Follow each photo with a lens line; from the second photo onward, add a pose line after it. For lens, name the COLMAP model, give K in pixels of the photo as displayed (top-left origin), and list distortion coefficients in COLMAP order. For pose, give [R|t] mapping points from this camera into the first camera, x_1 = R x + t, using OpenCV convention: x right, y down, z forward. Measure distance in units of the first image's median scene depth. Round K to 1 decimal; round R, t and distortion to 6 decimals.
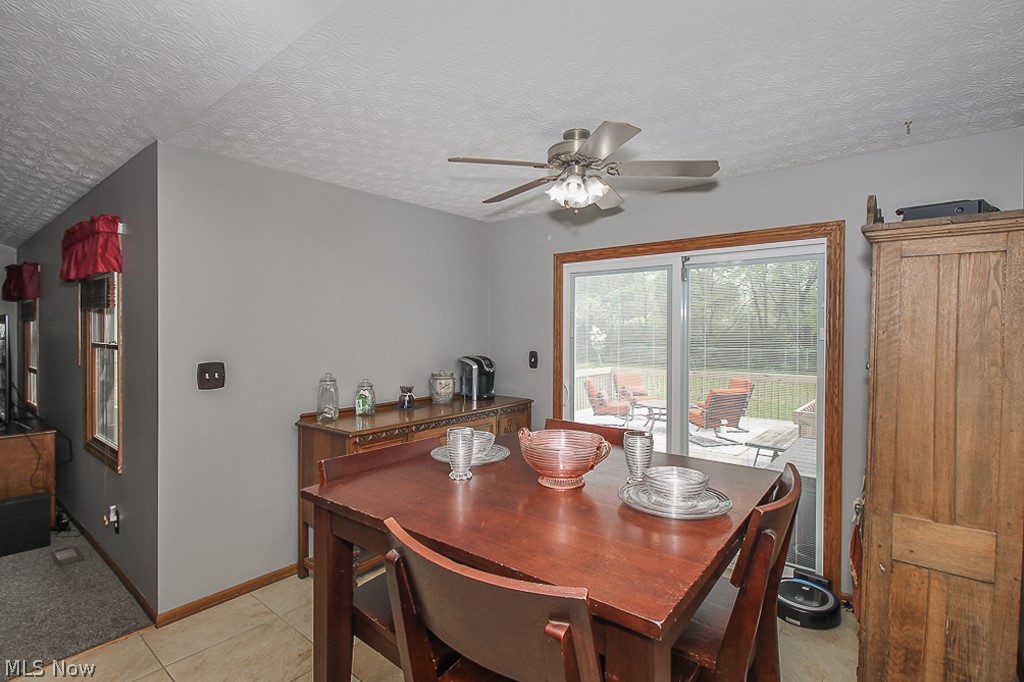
lens RADIAL K [[495.9, 0, 515.7], [0, 495.9, 341.9], [0, 0, 1]] dist [0.001071, -0.001028]
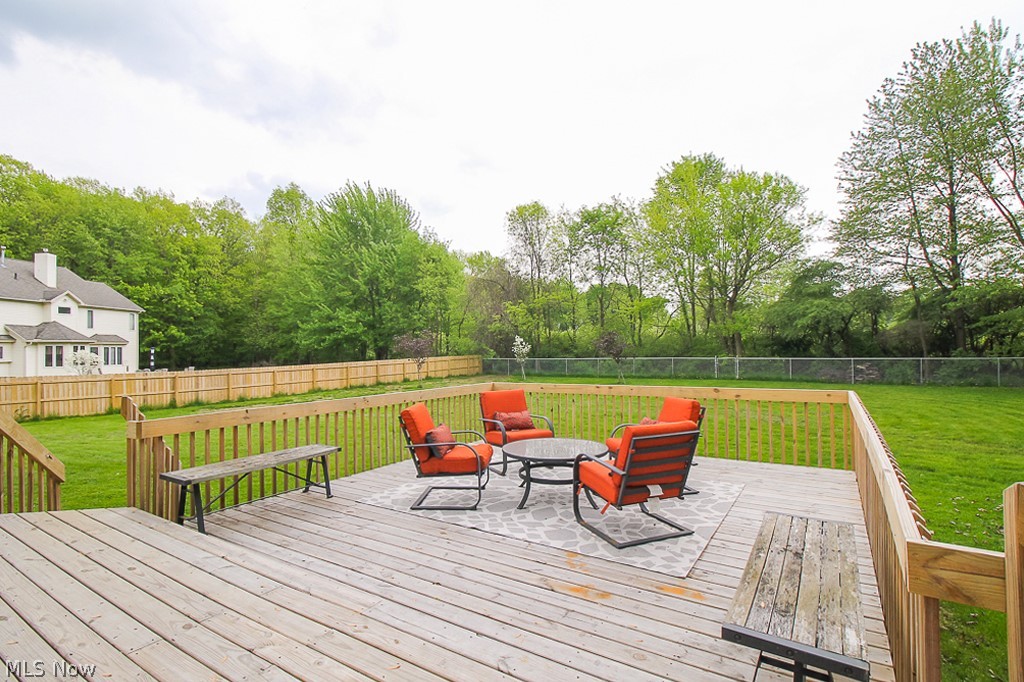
lens RADIAL K [[495.9, 0, 509.1], [0, 495.9, 345.1], [0, 0, 1]] dist [0.001071, -0.001028]
pose [[0.993186, -0.013720, 0.115727, 0.046651], [0.016406, 0.999617, -0.022287, 0.005269], [-0.115377, 0.024034, 0.993031, 0.110345]]
